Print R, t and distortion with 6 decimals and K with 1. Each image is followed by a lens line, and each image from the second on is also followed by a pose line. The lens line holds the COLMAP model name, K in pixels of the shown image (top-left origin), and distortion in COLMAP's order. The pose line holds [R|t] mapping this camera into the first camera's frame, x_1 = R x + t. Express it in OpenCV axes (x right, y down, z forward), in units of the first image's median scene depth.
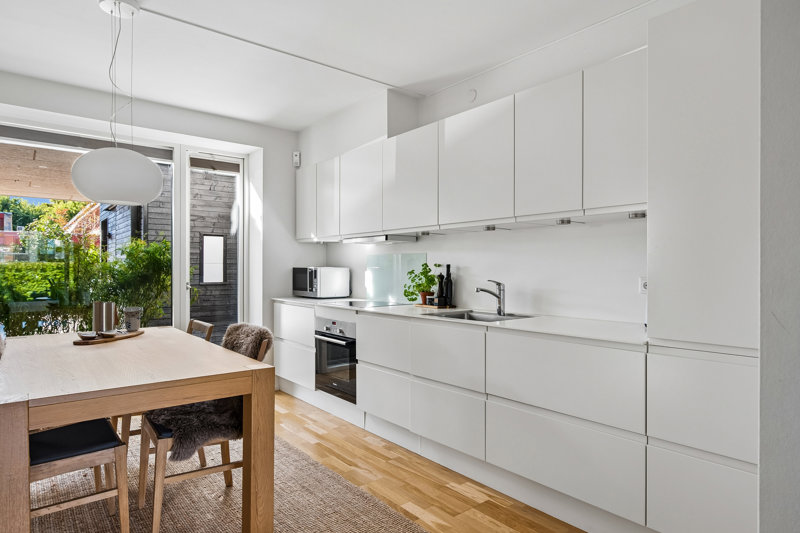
lens RADIAL K [[474.1, 0, 400.0], [0, 474.1, 266.5], [0, 0, 1]] dist [-0.002771, -0.000757]
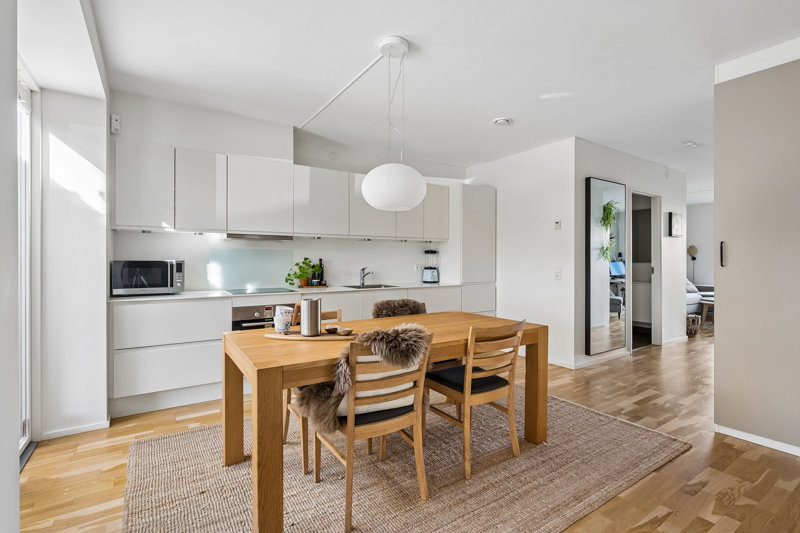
lens RADIAL K [[371.9, 0, 400.0], [0, 371.9, 266.5], [0, 0, 1]] dist [-0.000251, 0.000126]
pose [[0.093500, -0.013767, 0.995524, -1.067040], [-0.003749, 0.999892, 0.014180, 0.002958], [-0.995612, -0.005058, 0.093438, 0.619150]]
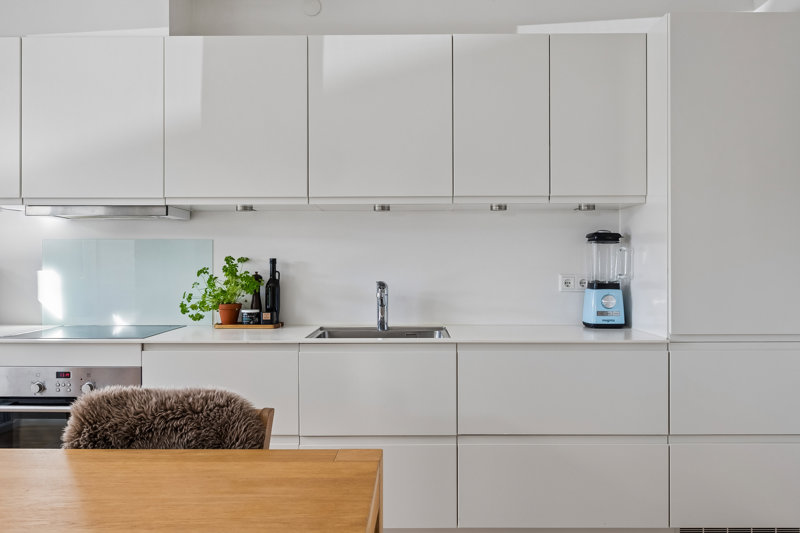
lens RADIAL K [[653.8, 0, 400.0], [0, 653.8, 266.5], [0, 0, 1]] dist [0.003975, 0.003376]
pose [[0.638466, 0.000123, 0.769650, -0.462362], [-0.001594, 0.999998, 0.001162, 0.004722], [-0.769648, -0.001969, 0.638465, 0.298460]]
